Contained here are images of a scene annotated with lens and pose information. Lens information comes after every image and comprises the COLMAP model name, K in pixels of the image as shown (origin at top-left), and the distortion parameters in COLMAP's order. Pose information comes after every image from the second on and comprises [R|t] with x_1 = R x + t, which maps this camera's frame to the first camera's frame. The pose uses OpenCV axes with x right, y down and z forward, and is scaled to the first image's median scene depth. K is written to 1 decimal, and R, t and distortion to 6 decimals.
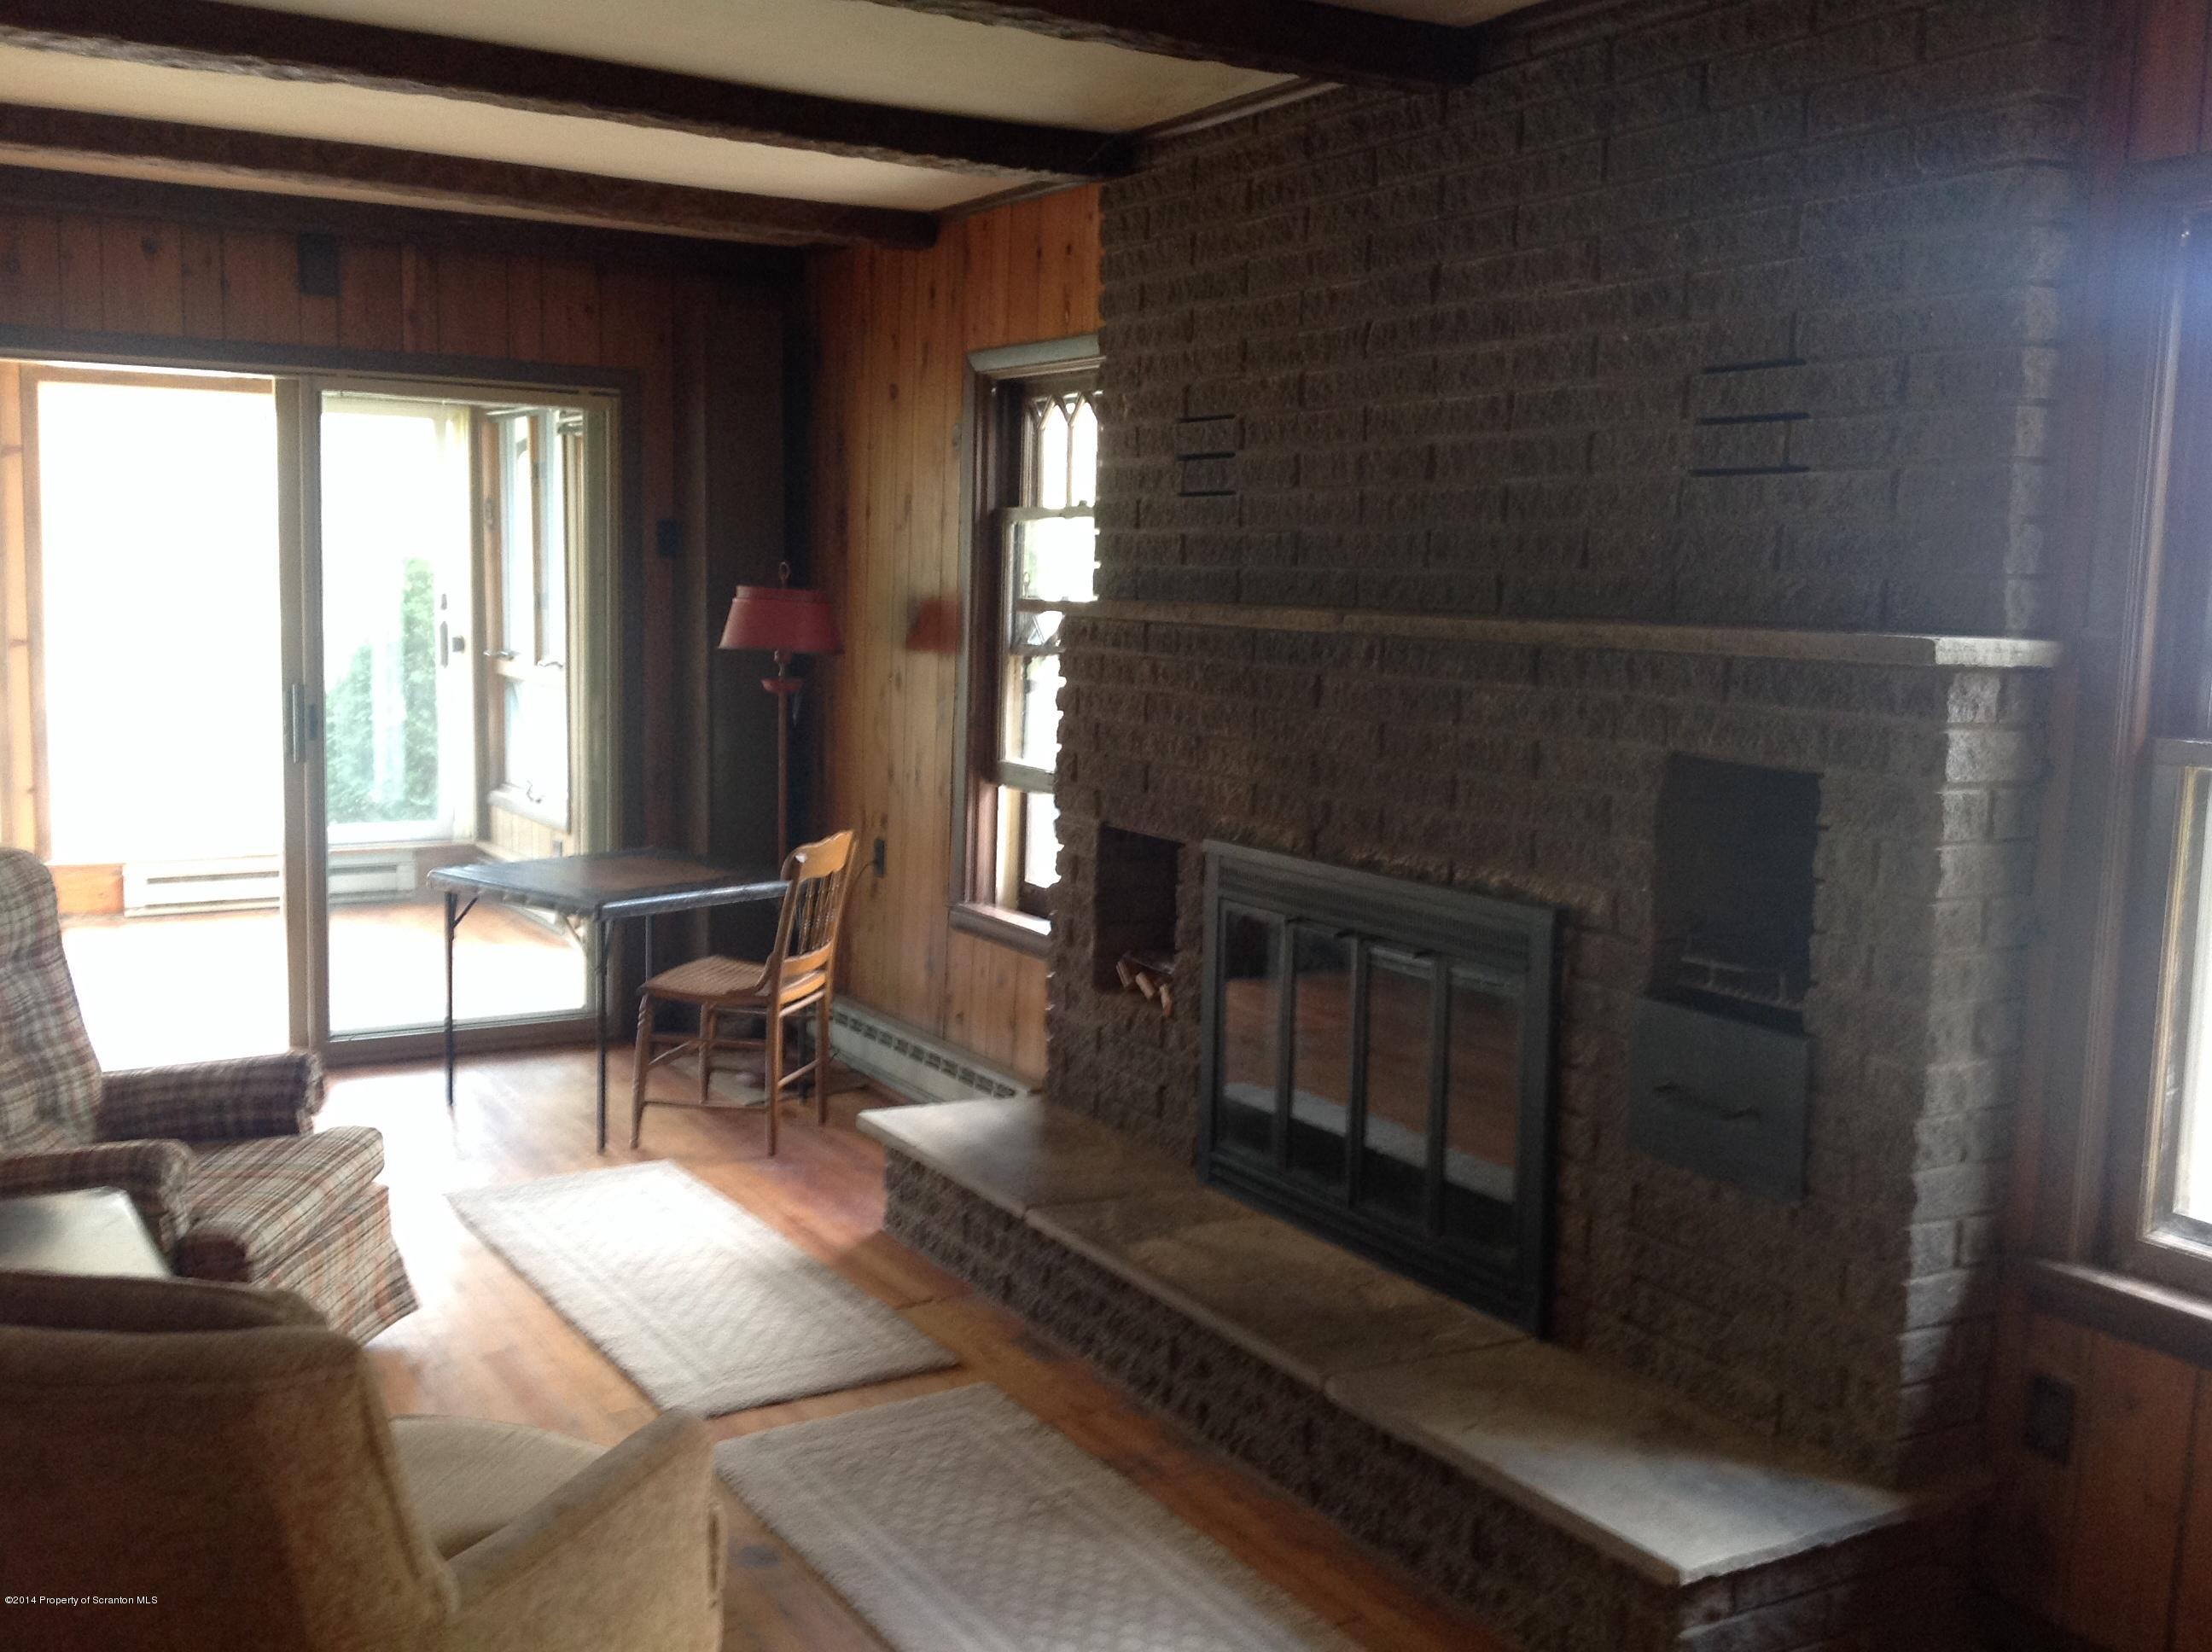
lens RADIAL K [[2075.7, 0, 1110.2], [0, 2075.7, 823.0], [0, 0, 1]] dist [0.044575, 0.000000]
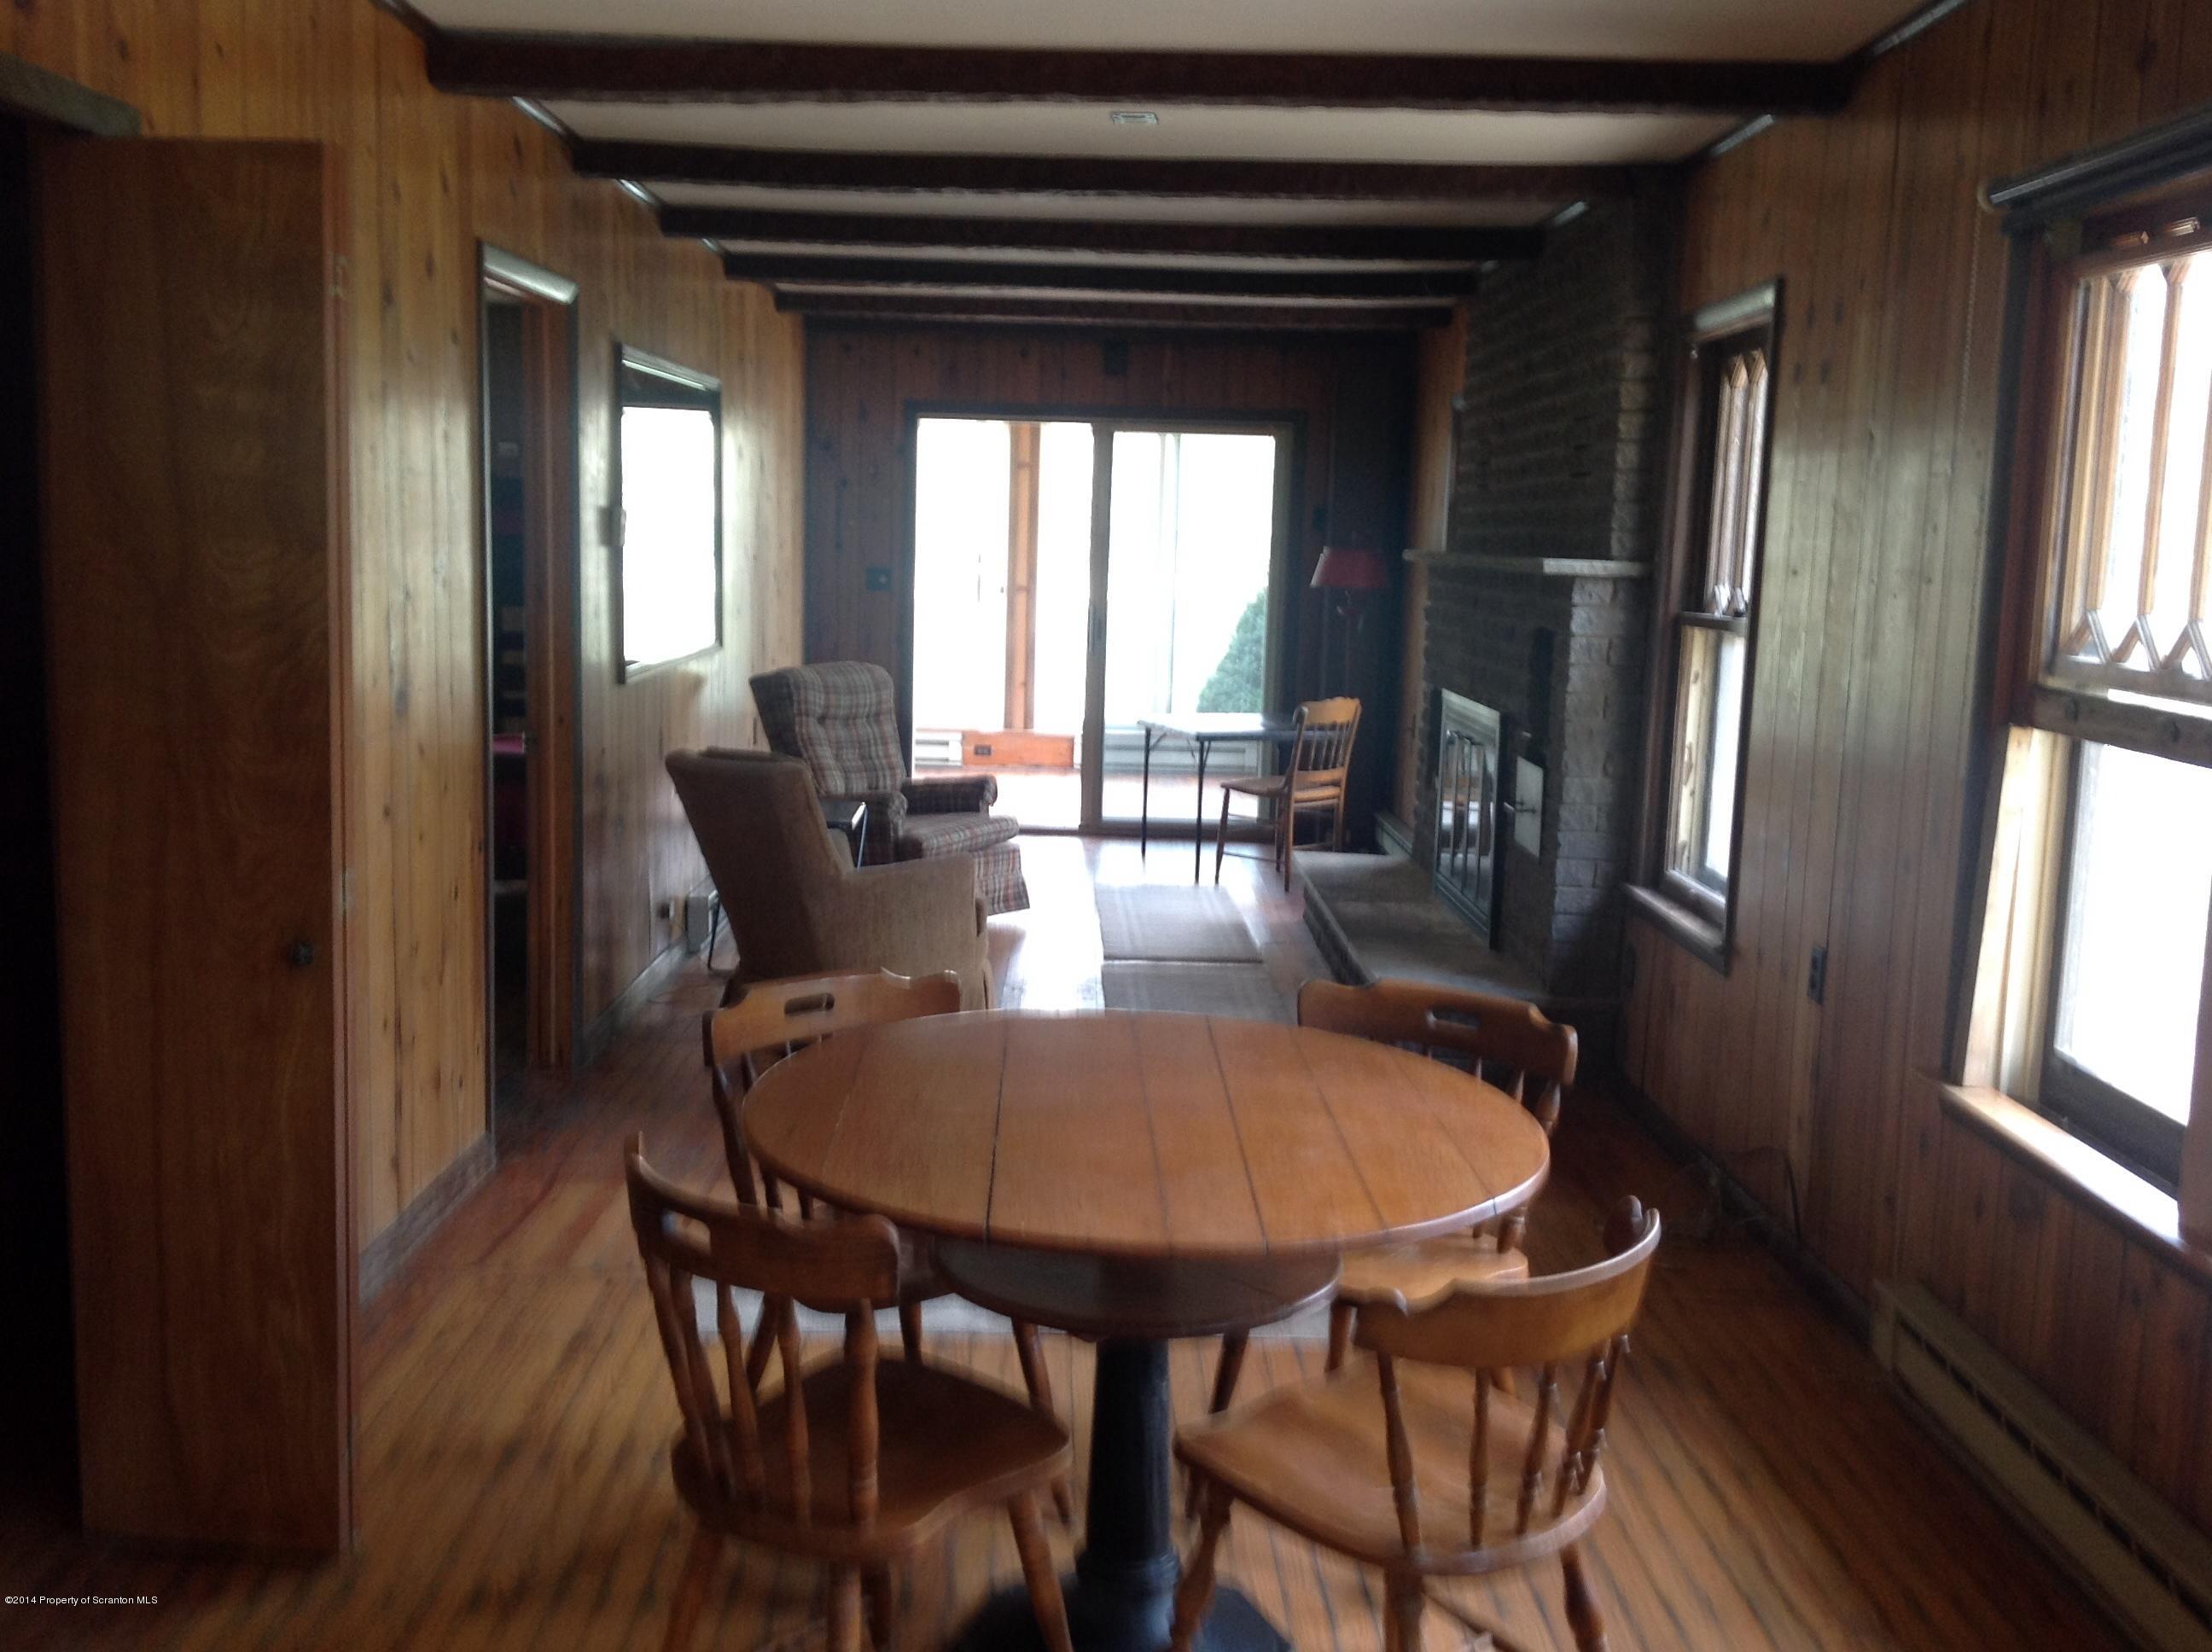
lens RADIAL K [[2075.7, 0, 1101.9], [0, 2075.7, 826.1], [0, 0, 1]] dist [0.044575, 0.000000]
pose [[0.854403, 0.070994, -0.514738, 0.786386], [-0.067600, 0.997390, 0.025354, 0.107341], [0.515194, 0.013134, 0.856973, -0.693666]]
